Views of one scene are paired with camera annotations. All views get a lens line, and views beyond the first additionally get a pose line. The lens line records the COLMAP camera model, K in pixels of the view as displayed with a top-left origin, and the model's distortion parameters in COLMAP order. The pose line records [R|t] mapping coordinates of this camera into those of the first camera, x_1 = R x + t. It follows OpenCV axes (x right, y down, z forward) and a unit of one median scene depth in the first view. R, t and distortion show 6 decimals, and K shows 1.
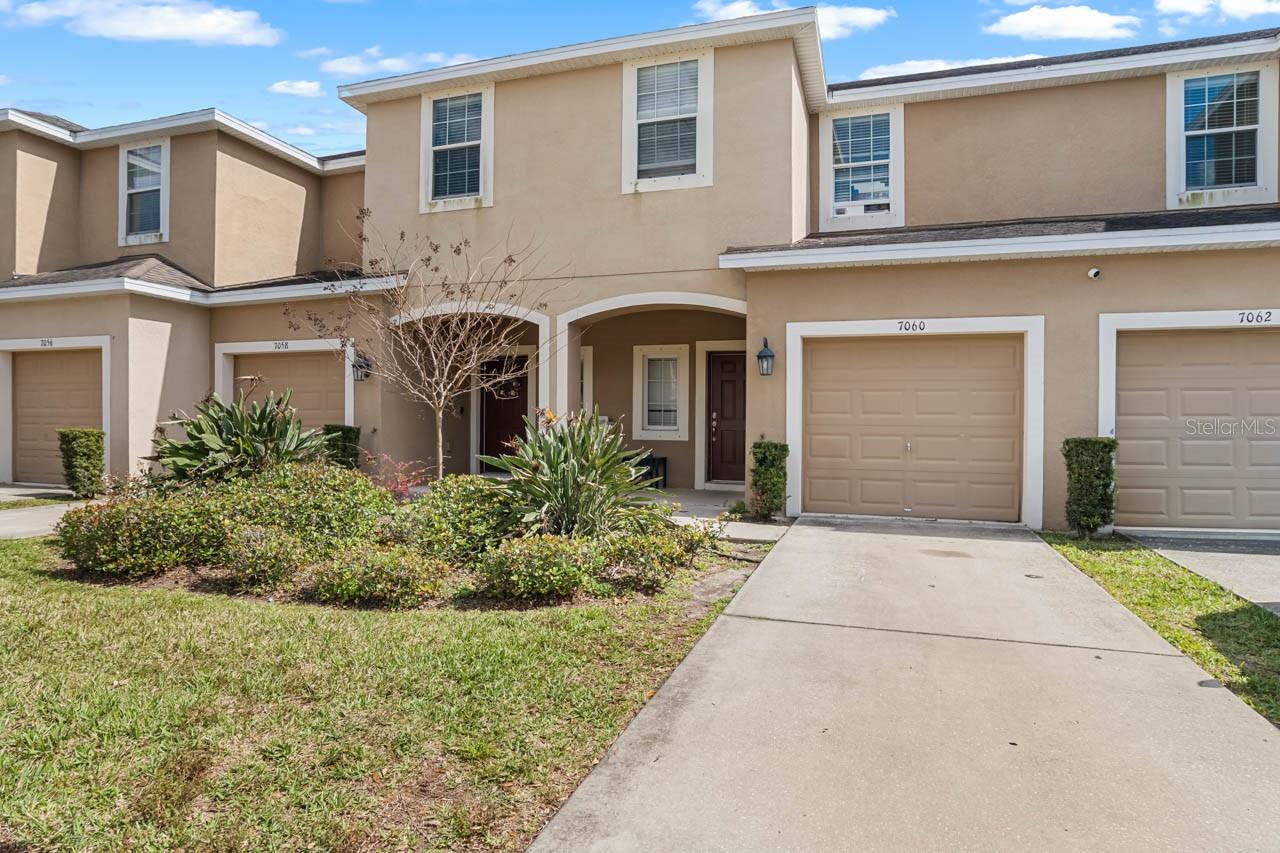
lens RADIAL K [[684.3, 0, 640.0], [0, 684.3, 426.5], [0, 0, 1]] dist [-0.045708, 0.018463]
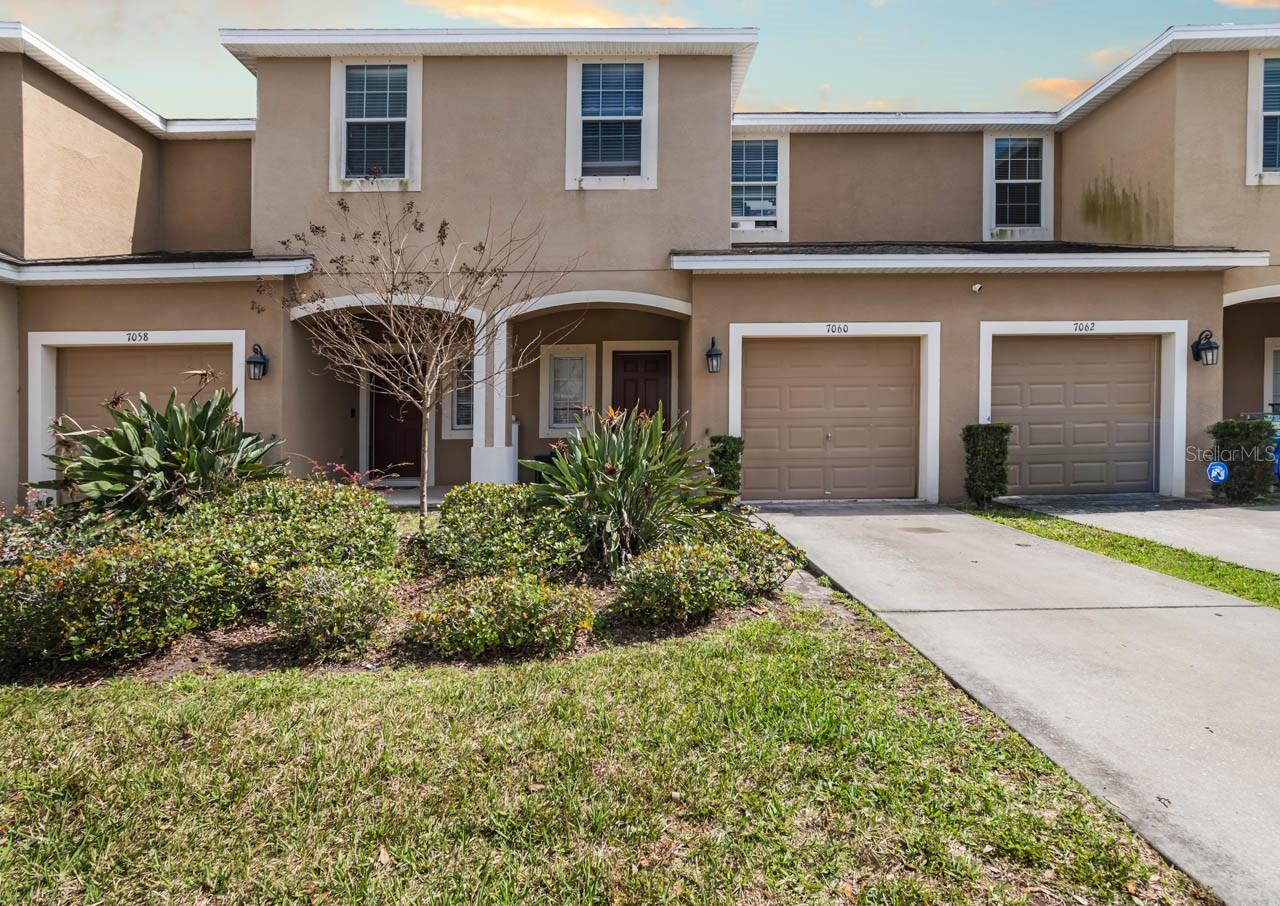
lens RADIAL K [[625.0, 0, 641.7], [0, 625.0, 417.6], [0, 0, 1]] dist [-0.031508, 0.023002]
pose [[0.950077, -0.021363, 0.311283, -0.212610], [0.024272, 0.999690, -0.005474, -0.003291], [-0.311070, 0.012756, 0.950301, 0.112938]]
